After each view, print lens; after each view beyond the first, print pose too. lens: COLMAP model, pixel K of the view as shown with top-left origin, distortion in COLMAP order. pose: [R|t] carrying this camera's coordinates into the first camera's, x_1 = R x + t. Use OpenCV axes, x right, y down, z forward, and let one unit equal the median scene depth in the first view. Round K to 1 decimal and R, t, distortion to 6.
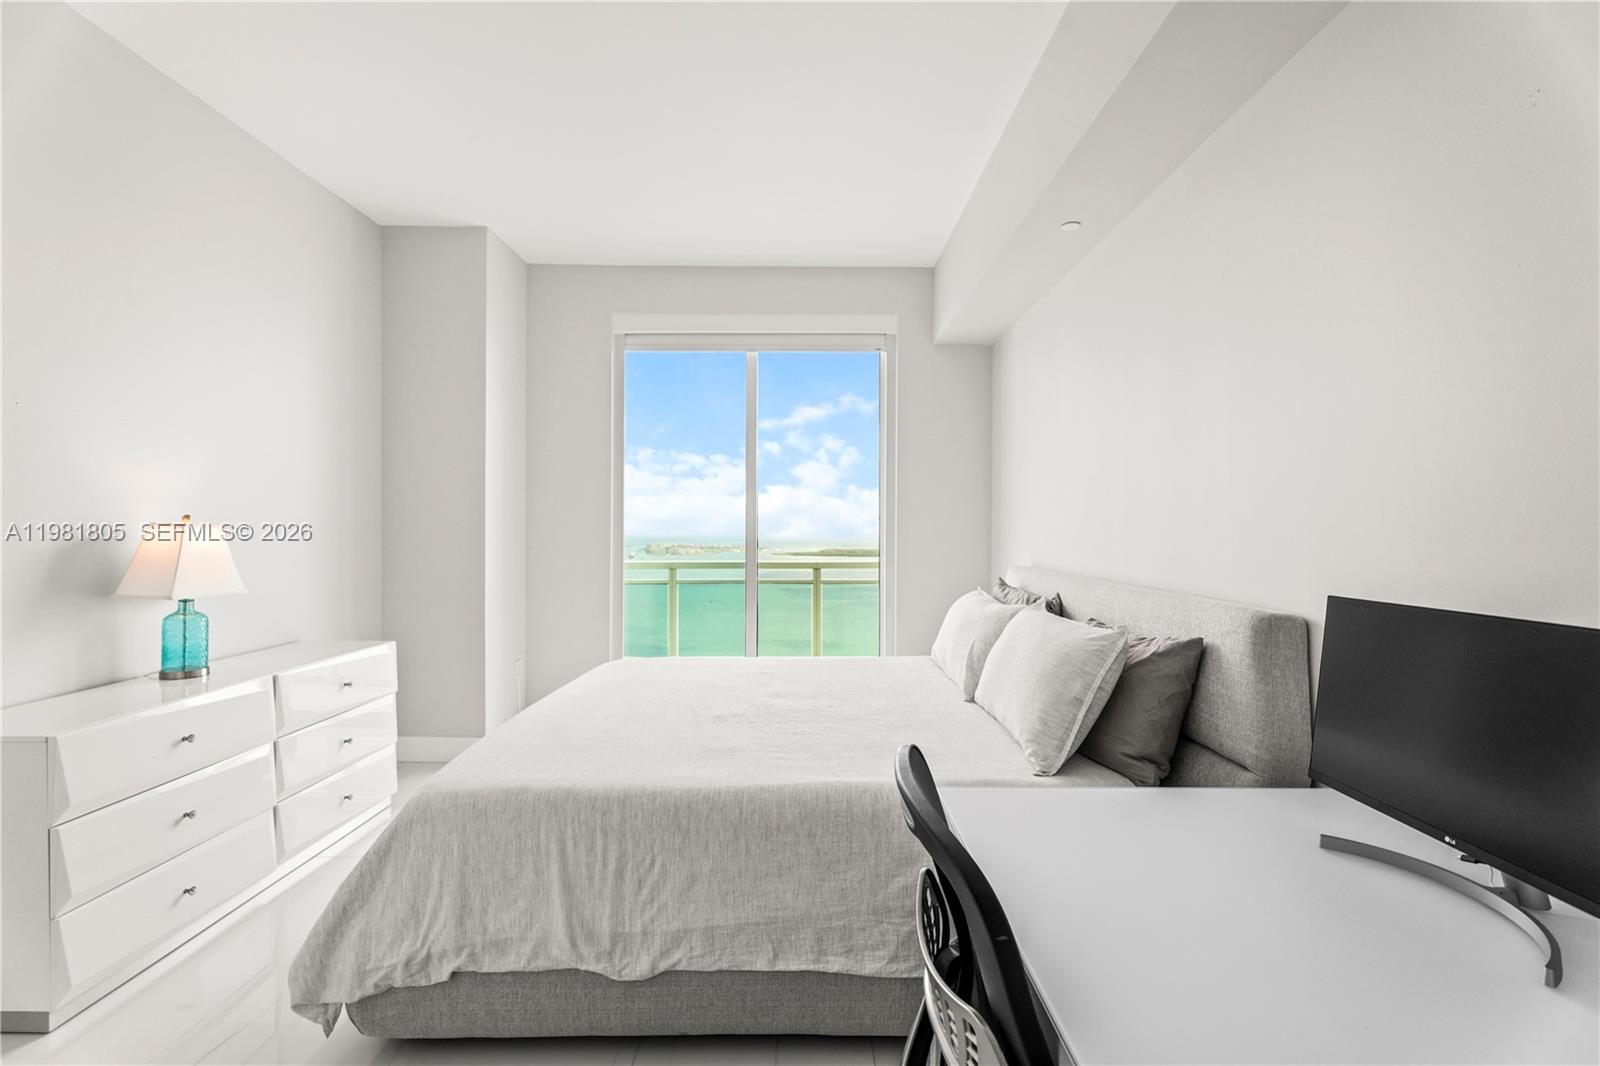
lens RADIAL K [[733.0, 0, 808.3], [0, 733.0, 534.4], [0, 0, 1]] dist [0.014285, 0.000051]
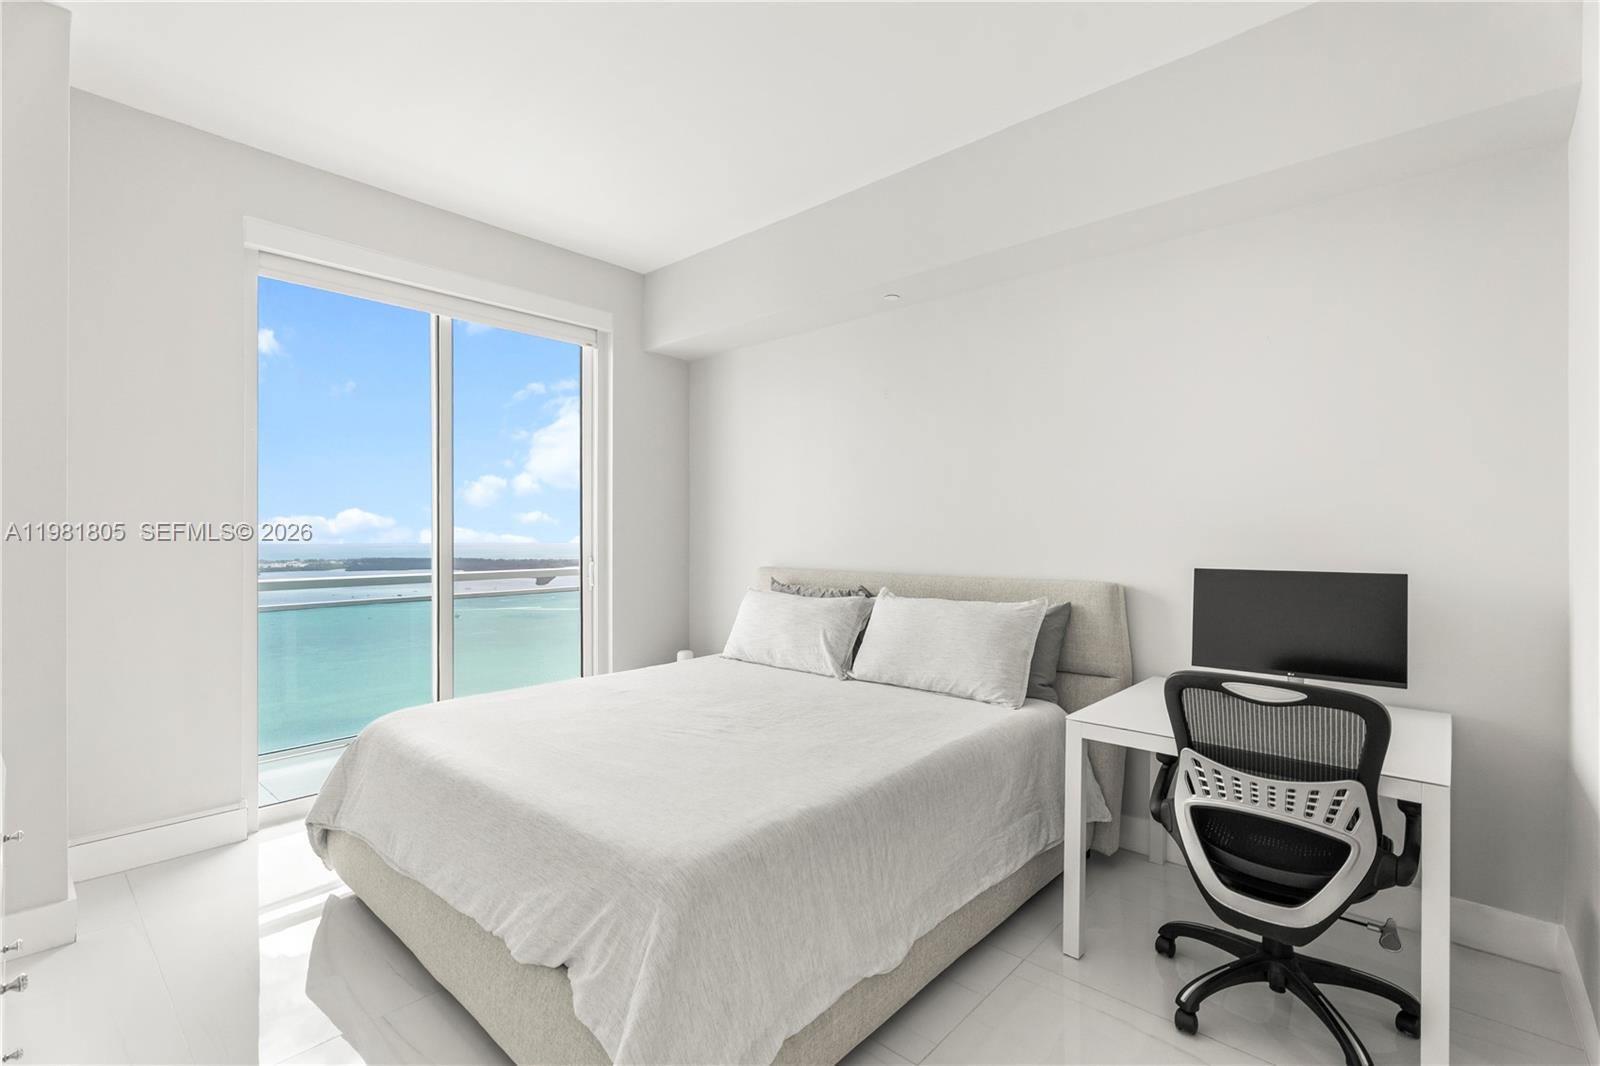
lens RADIAL K [[733.0, 0, 808.3], [0, 733.0, 534.4], [0, 0, 1]] dist [0.014285, 0.000051]
pose [[0.662484, -0.003542, 0.749068, -1.054714], [0.005470, 0.999985, -0.000109, -0.009324], [-0.749056, 0.004169, 0.662494, 0.379693]]
